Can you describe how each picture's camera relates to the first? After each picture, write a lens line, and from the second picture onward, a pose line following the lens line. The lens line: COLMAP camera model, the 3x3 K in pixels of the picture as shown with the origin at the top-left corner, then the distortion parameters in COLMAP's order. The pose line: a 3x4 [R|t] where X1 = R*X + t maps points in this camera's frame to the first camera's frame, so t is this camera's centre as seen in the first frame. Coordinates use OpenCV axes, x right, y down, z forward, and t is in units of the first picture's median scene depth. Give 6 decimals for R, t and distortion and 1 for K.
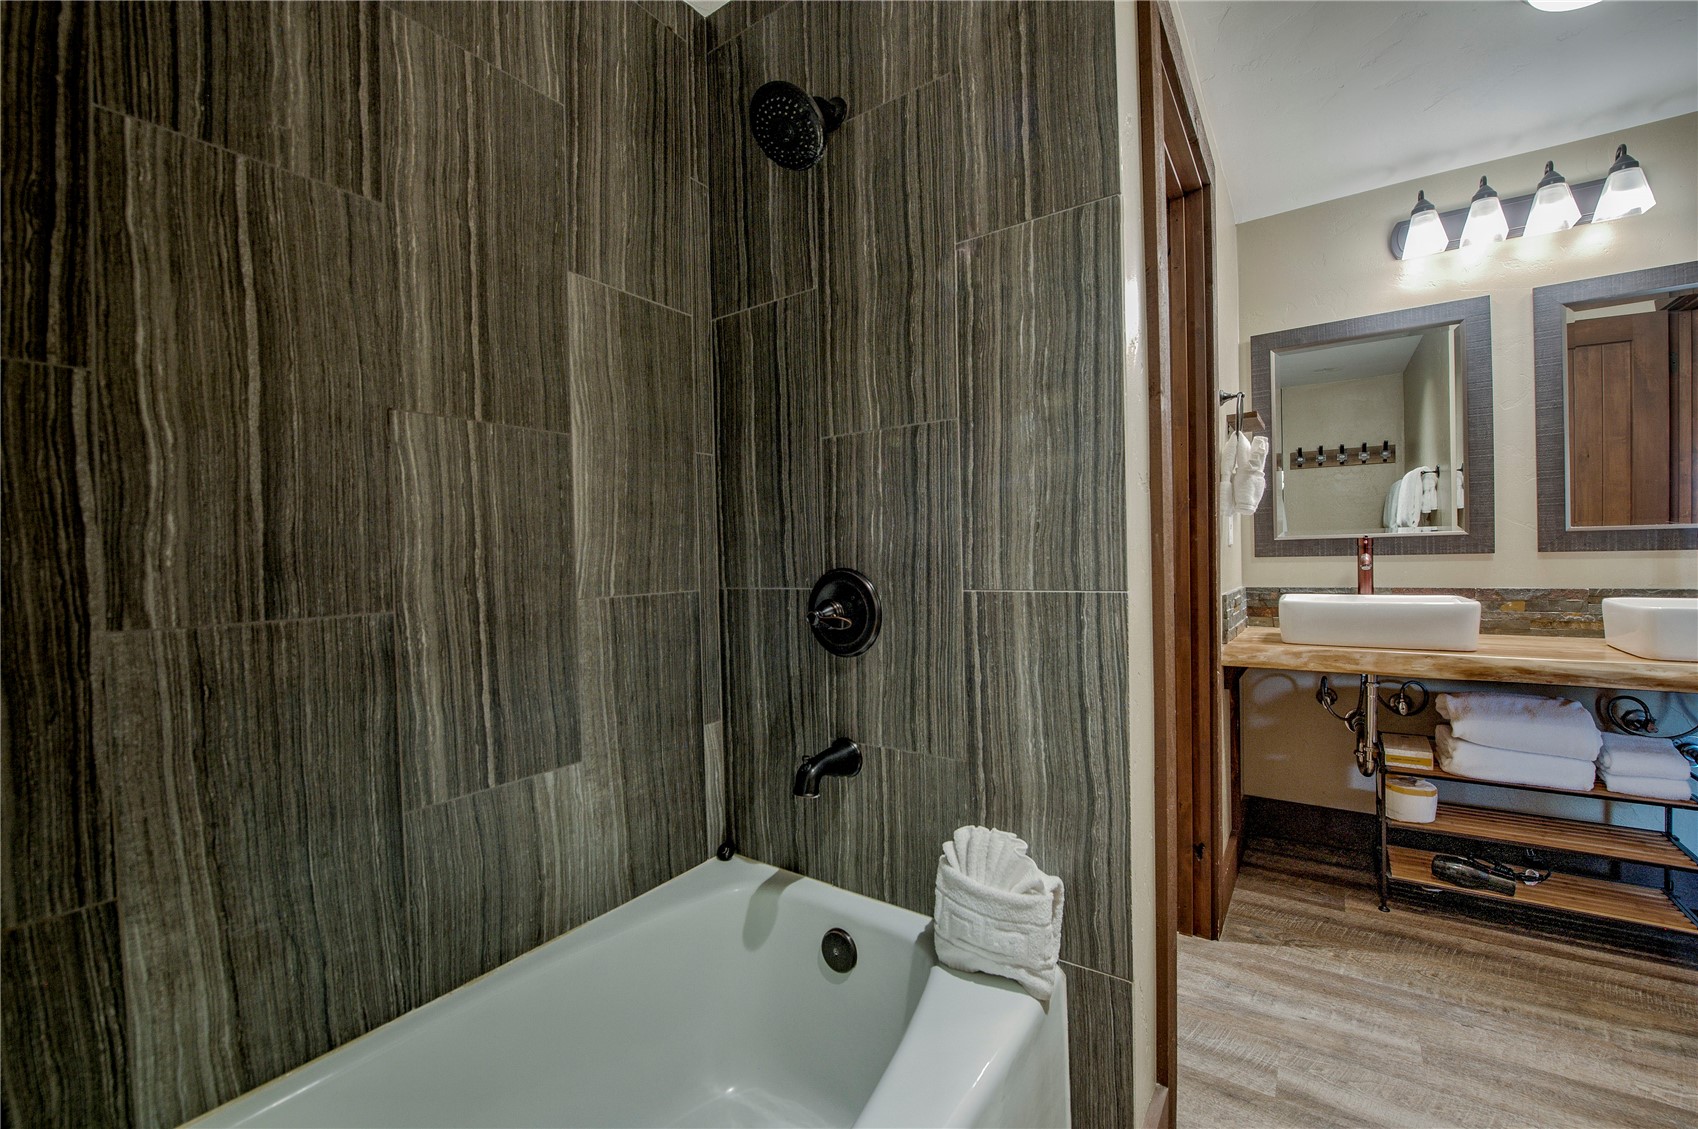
lens RADIAL K [[692.8, 0, 830.7], [0, 692.8, 542.6], [0, 0, 1]] dist [-0.022270, 0.000385]
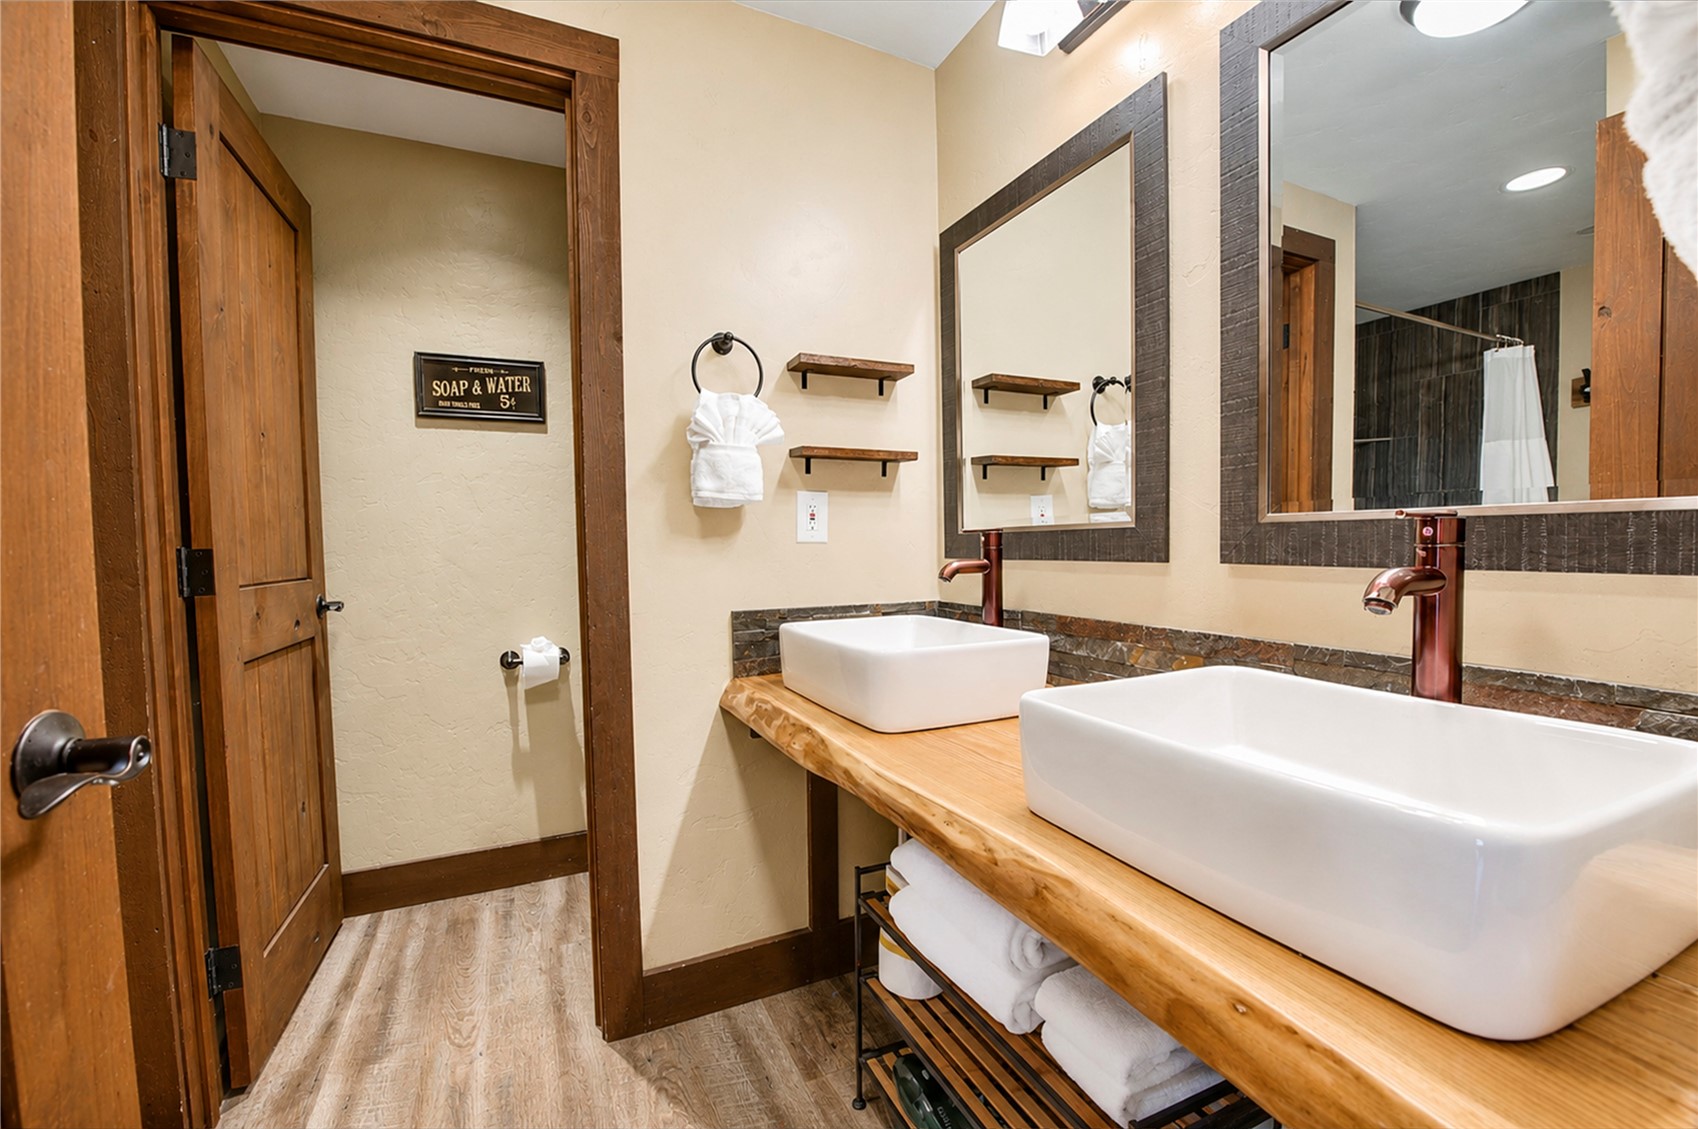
lens RADIAL K [[750.8, 0, 834.4], [0, 750.8, 545.6], [0, 0, 1]] dist [-0.019511, -0.000060]
pose [[0.843081, 0.003027, -0.537777, 1.065068], [0.013825, 0.999532, 0.027299, -0.016929], [0.537608, -0.030450, 0.842645, 0.361967]]
